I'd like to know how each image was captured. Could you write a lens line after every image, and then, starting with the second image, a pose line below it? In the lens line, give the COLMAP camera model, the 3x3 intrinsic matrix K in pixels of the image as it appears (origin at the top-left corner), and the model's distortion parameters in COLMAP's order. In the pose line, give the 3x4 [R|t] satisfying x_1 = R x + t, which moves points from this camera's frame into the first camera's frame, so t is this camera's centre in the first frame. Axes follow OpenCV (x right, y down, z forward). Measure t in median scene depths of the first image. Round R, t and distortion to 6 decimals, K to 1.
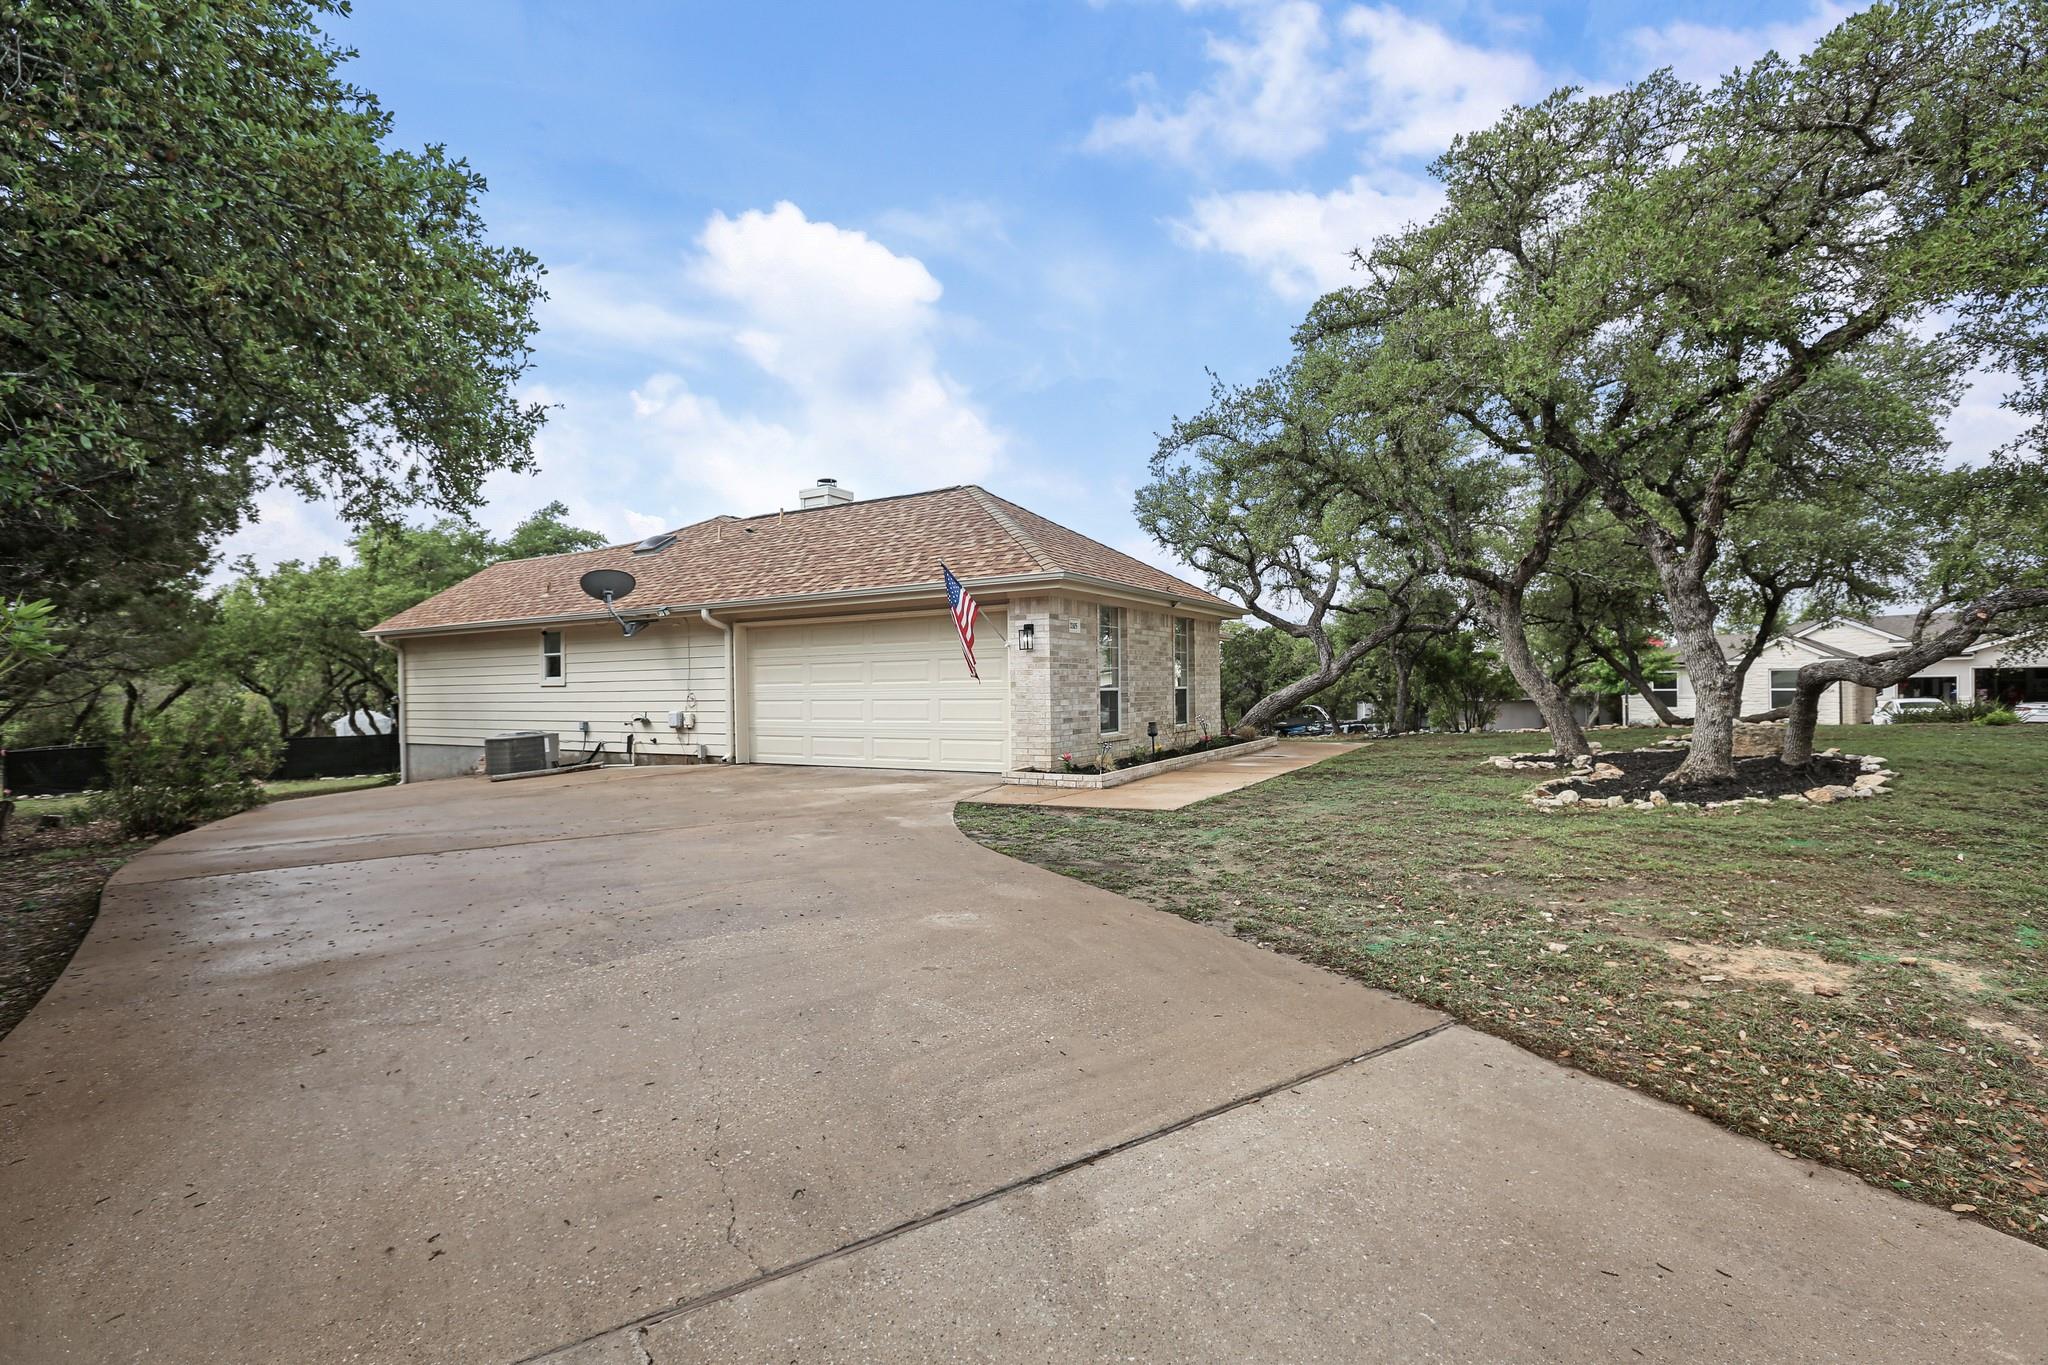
lens RADIAL K [[951.0, 0, 1016.1], [0, 951.0, 676.5], [0, 0, 1]] dist [-0.033654, 0.000402]
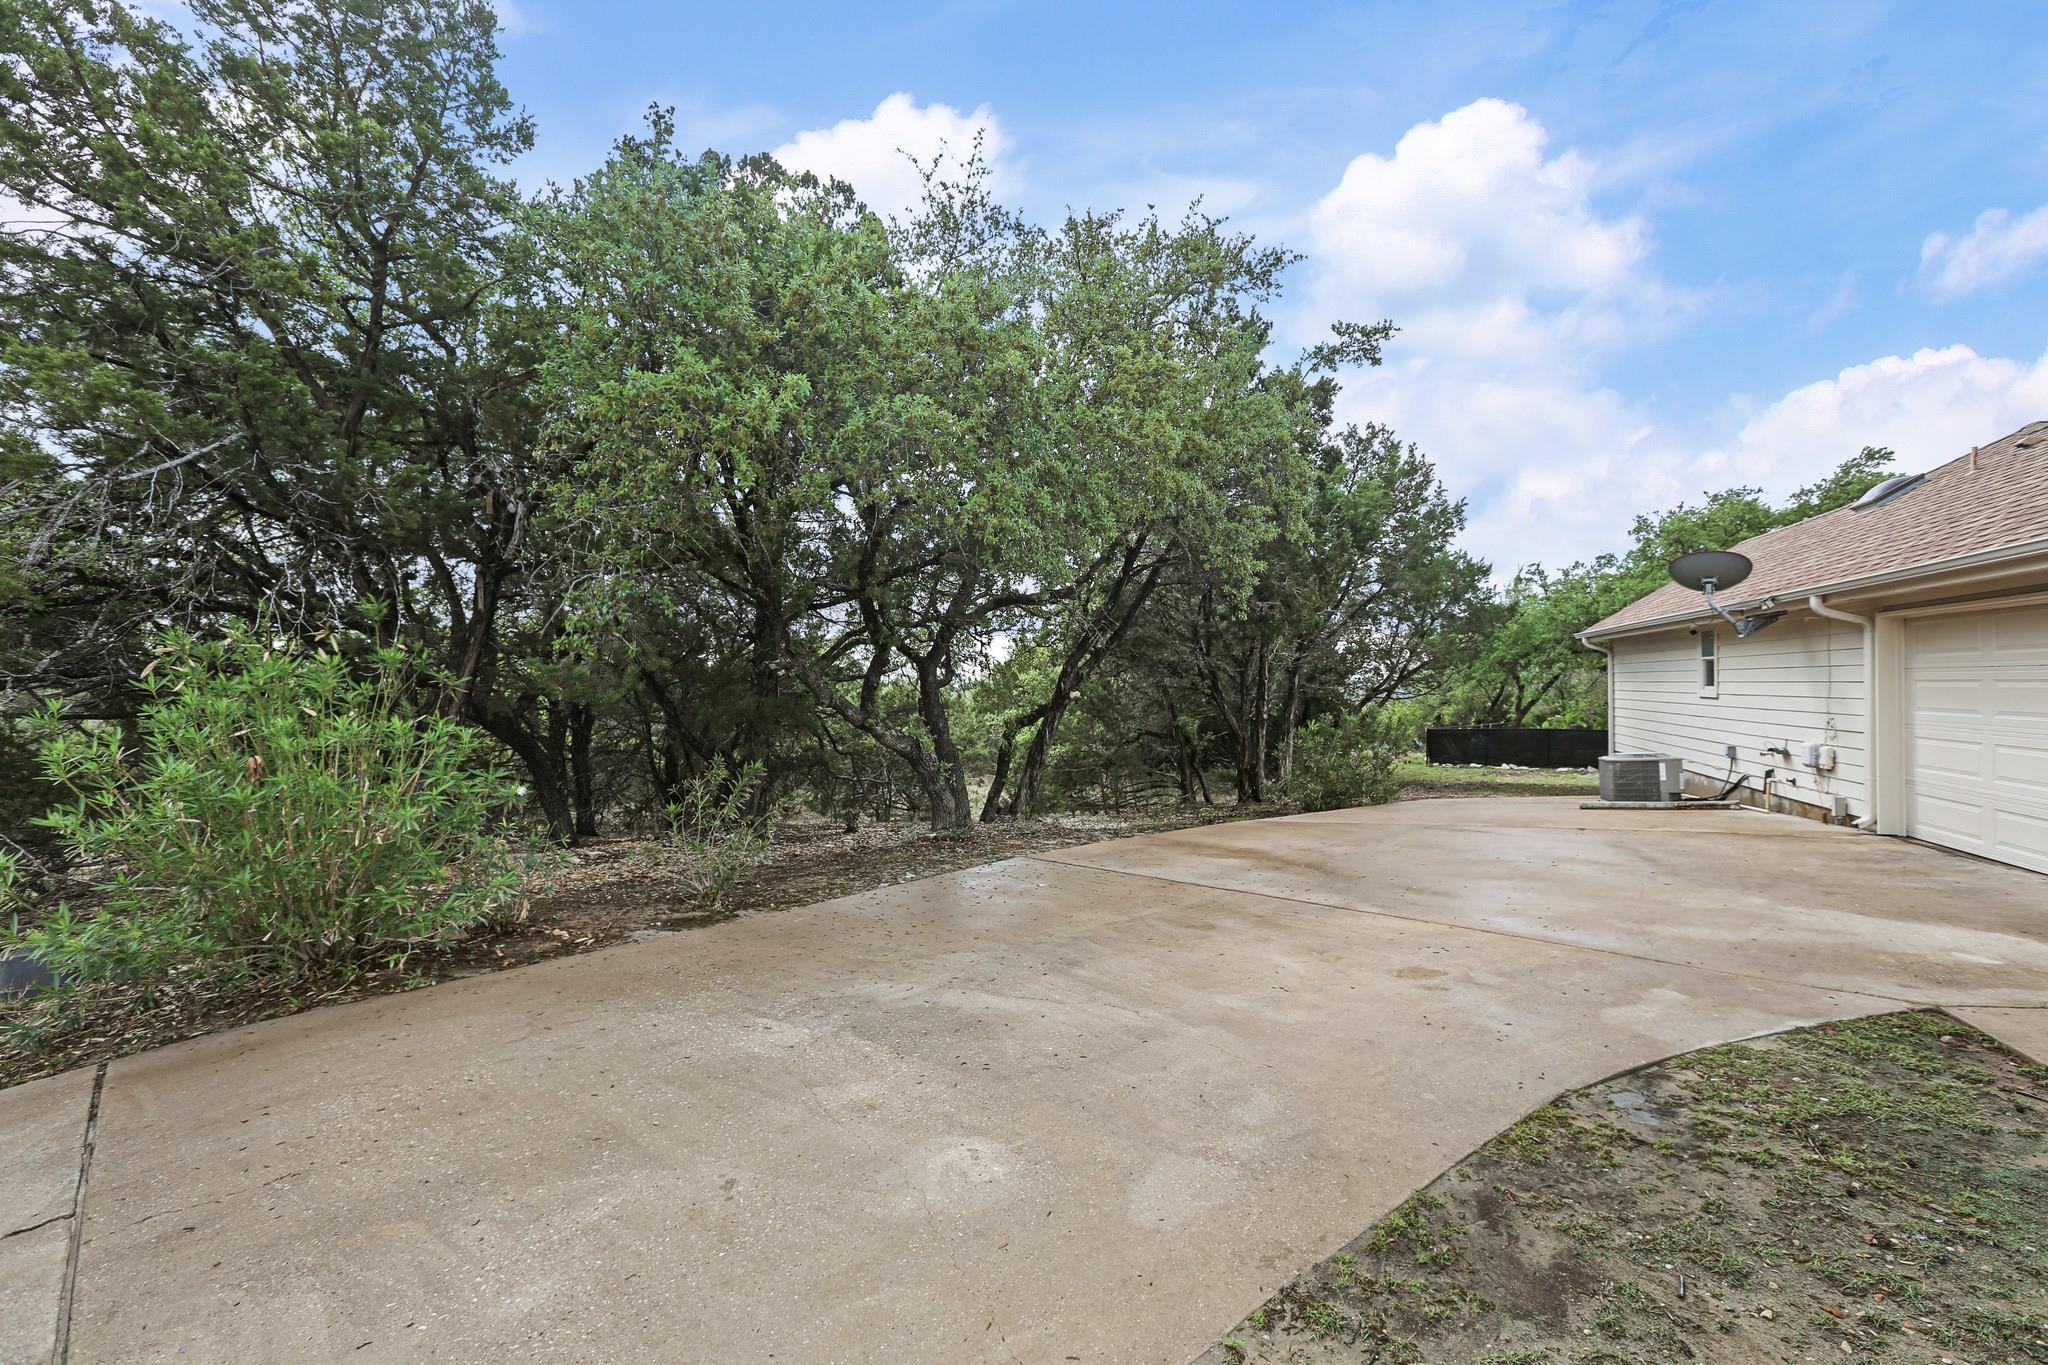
lens RADIAL K [[932.0, 0, 1024.0], [0, 932.0, 682.5], [0, 0, 1]] dist [-0.036289, 0.011056]
pose [[0.185284, 0.011251, -0.982621, 0.196100], [0.018573, 0.999716, 0.014949, -0.029265], [0.982509, -0.021020, 0.185022, 0.322565]]
